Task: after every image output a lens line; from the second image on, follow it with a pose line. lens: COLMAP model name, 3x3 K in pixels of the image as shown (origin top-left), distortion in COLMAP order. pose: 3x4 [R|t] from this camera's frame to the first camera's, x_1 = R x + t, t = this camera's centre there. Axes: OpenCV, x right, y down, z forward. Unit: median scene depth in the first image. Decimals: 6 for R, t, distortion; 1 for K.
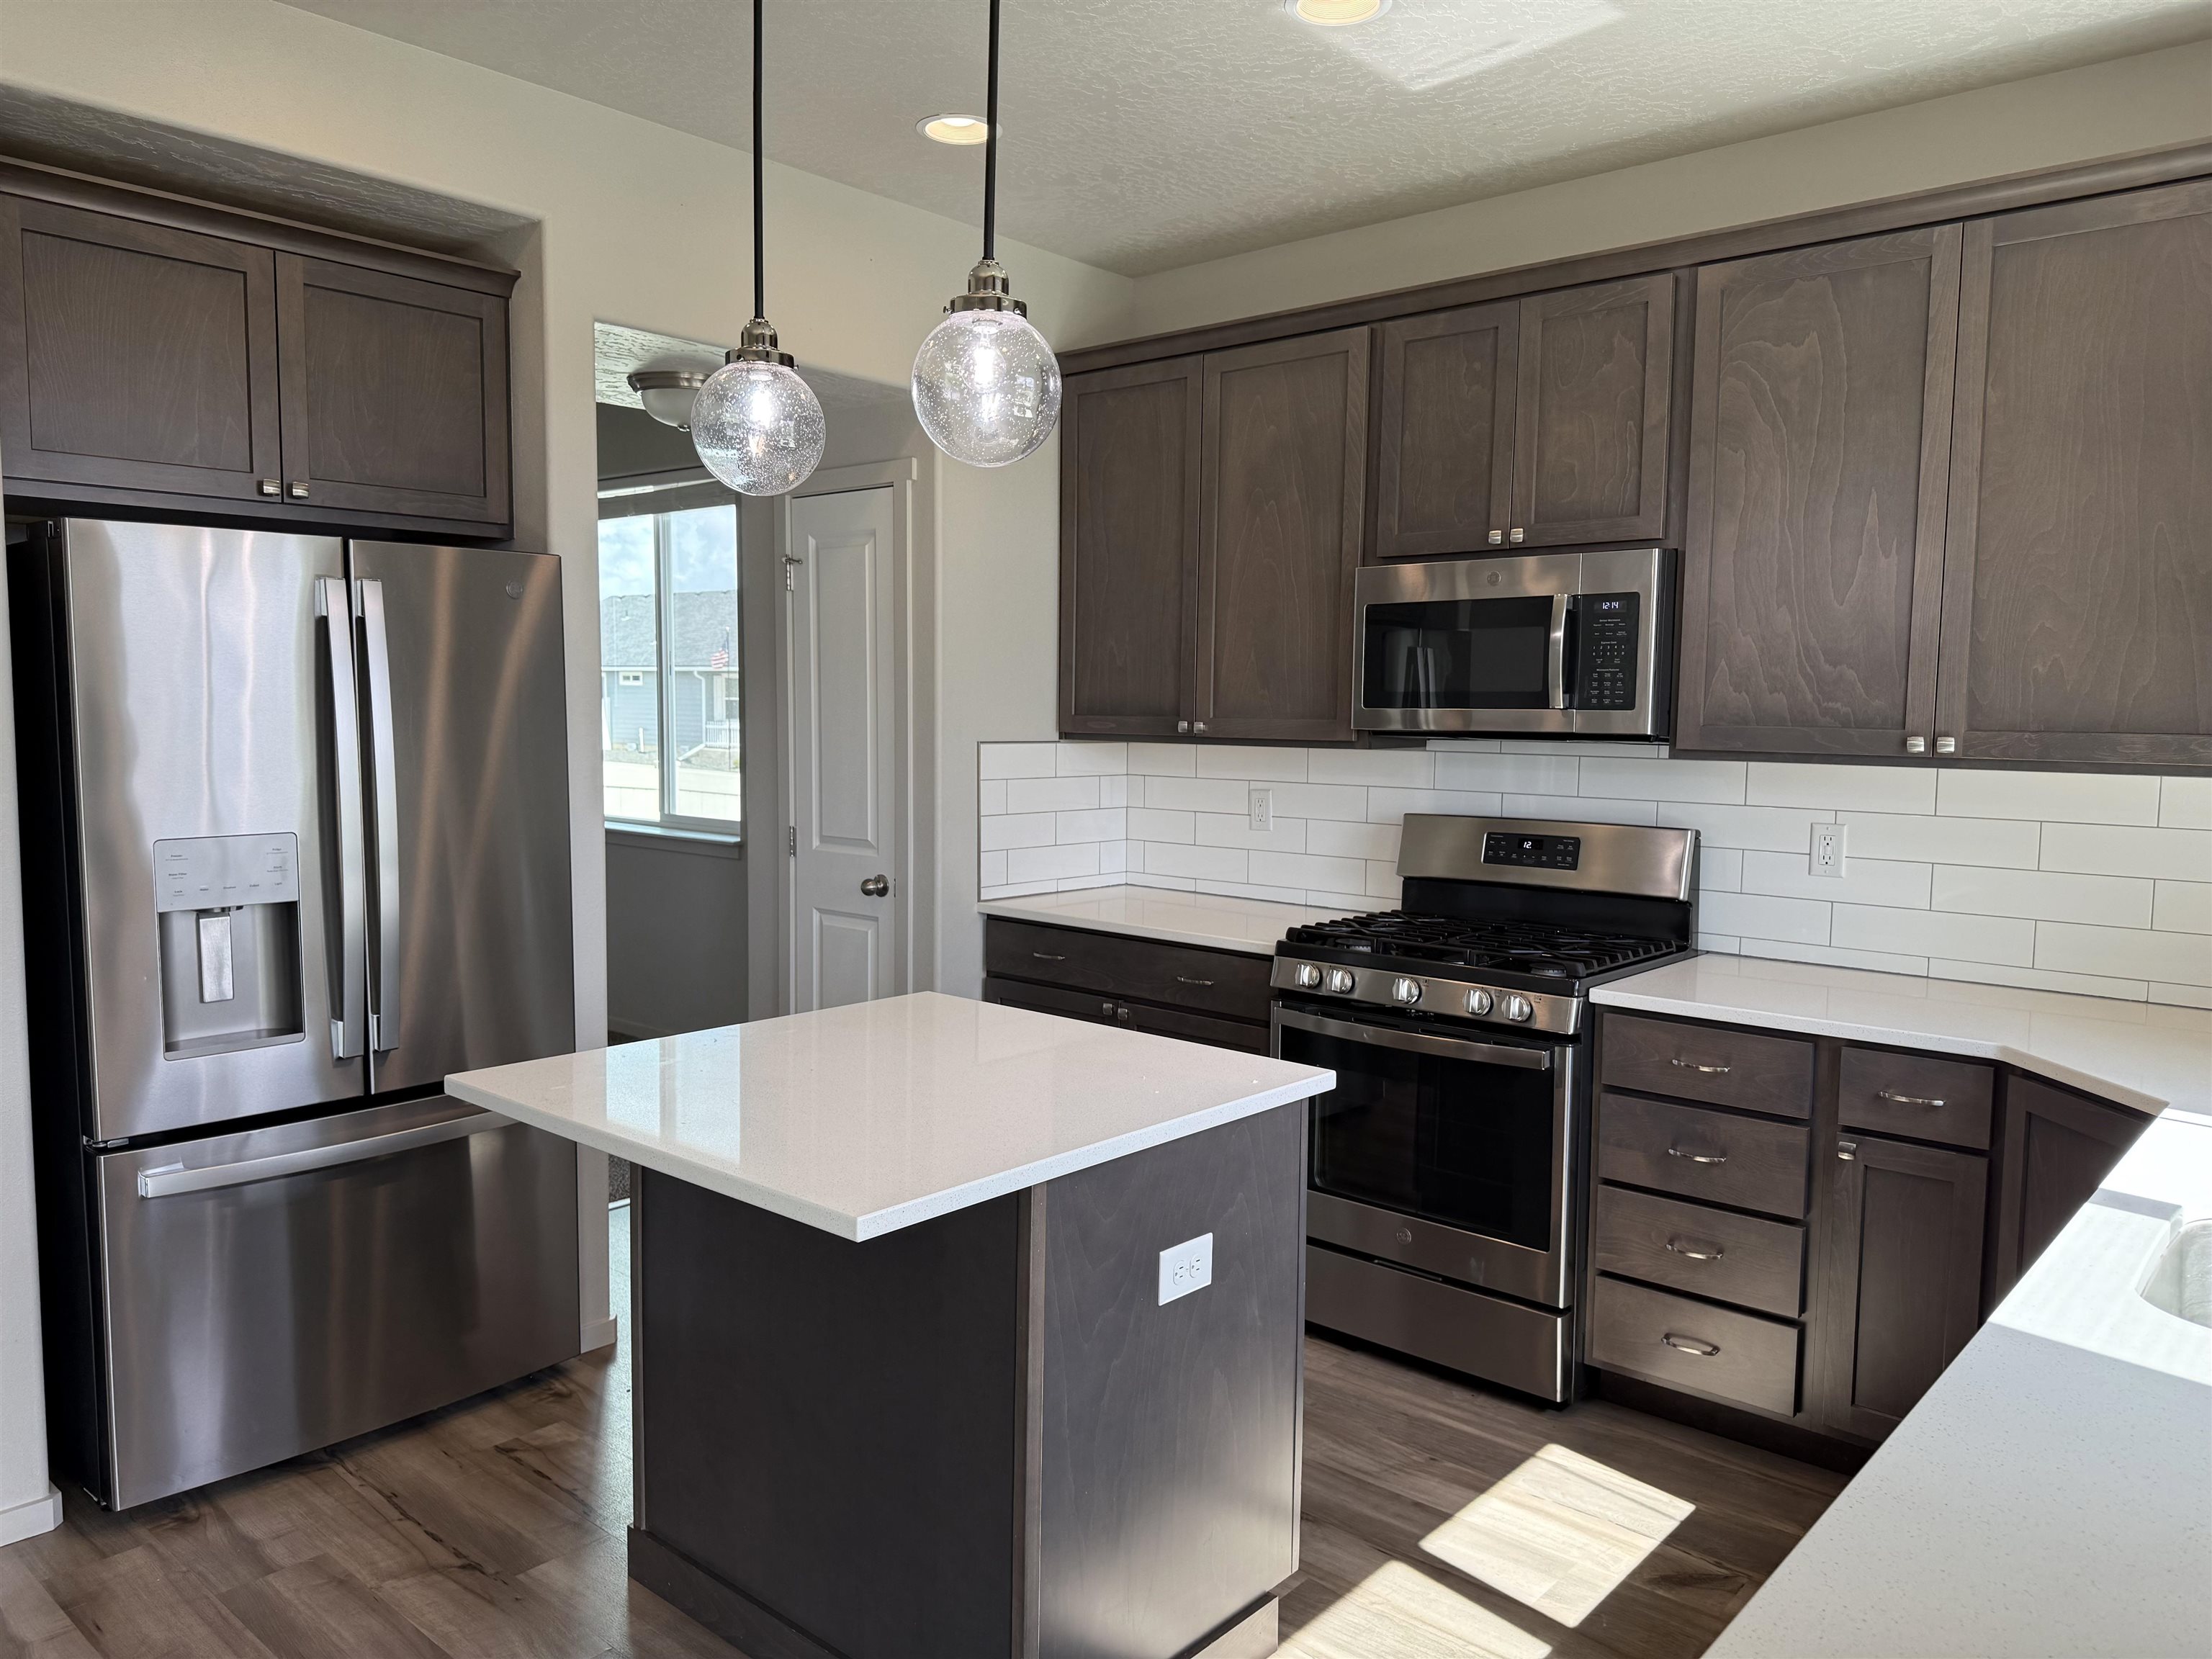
lens RADIAL K [[1556.1, 0, 1116.6], [0, 1556.1, 837.9], [0, 0, 1]] dist [0.152179, -0.192285]
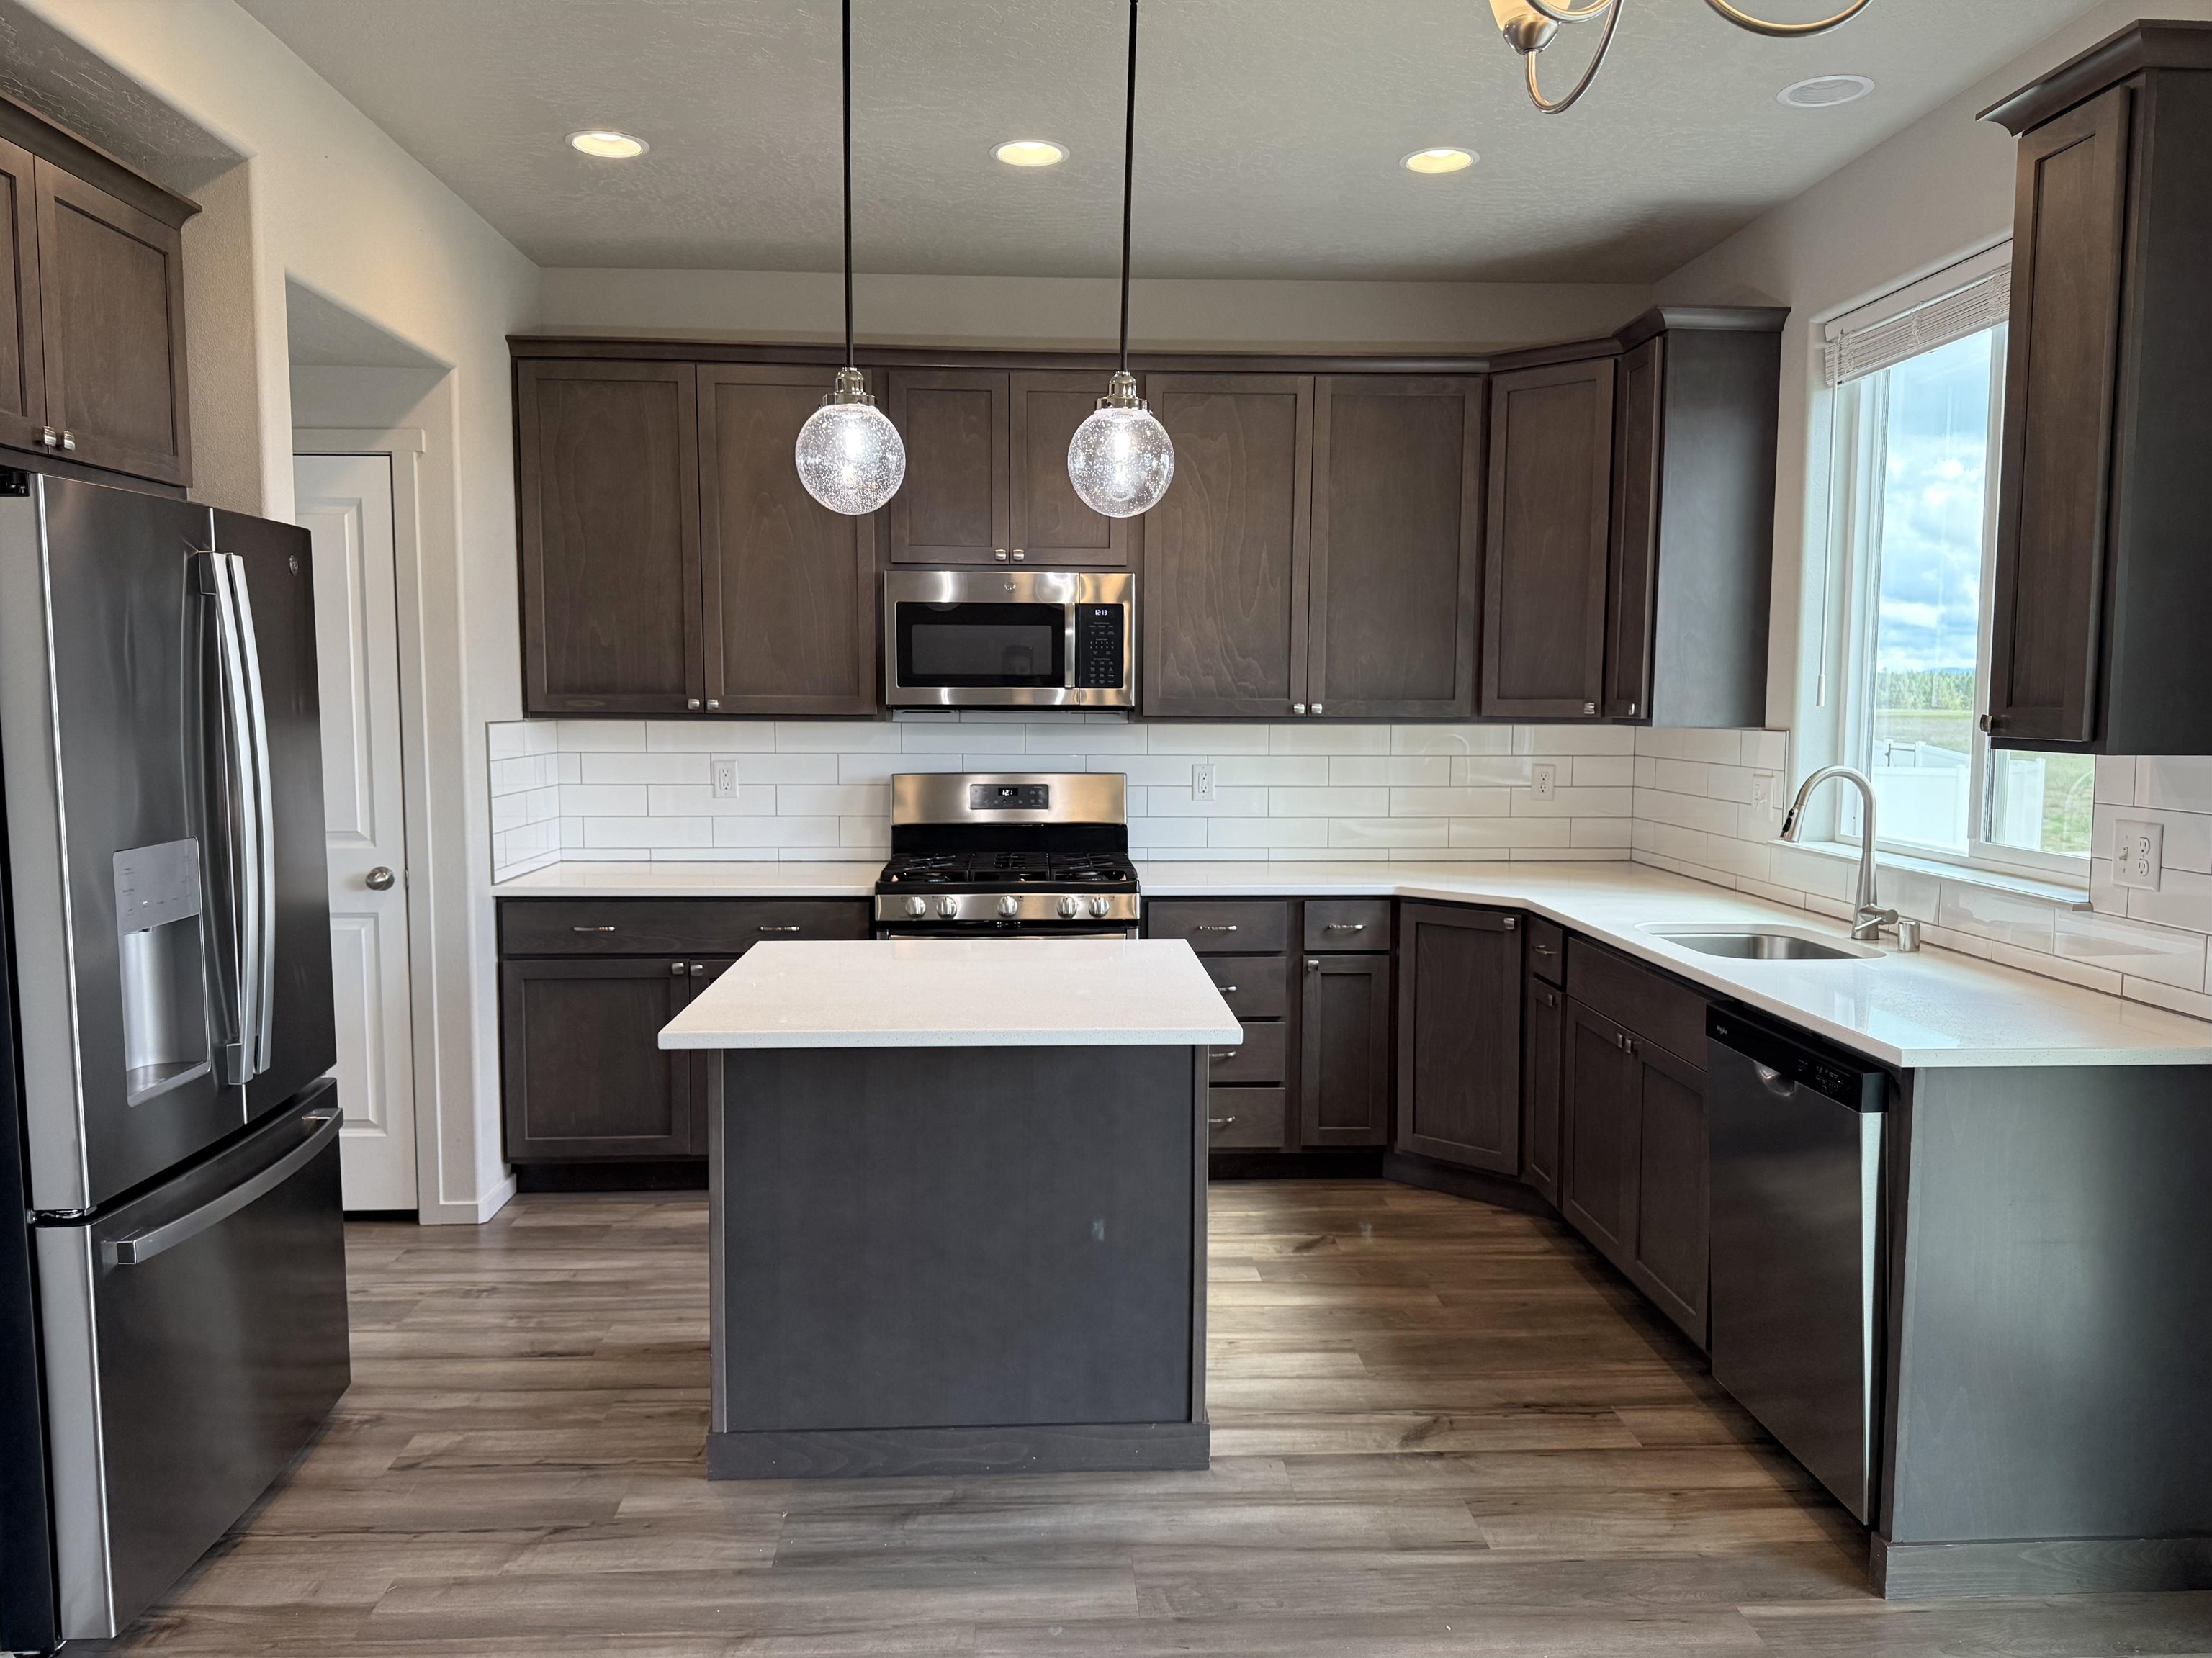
lens RADIAL K [[1556.0, 0, 1116.6], [0, 1556.0, 837.4], [0, 0, 1]] dist [0.152179, -0.192285]
pose [[0.727698, -0.074256, 0.681866, -0.590225], [0.064325, 0.997129, 0.039940, -0.004378], [-0.682875, 0.014797, 0.730386, -0.000022]]
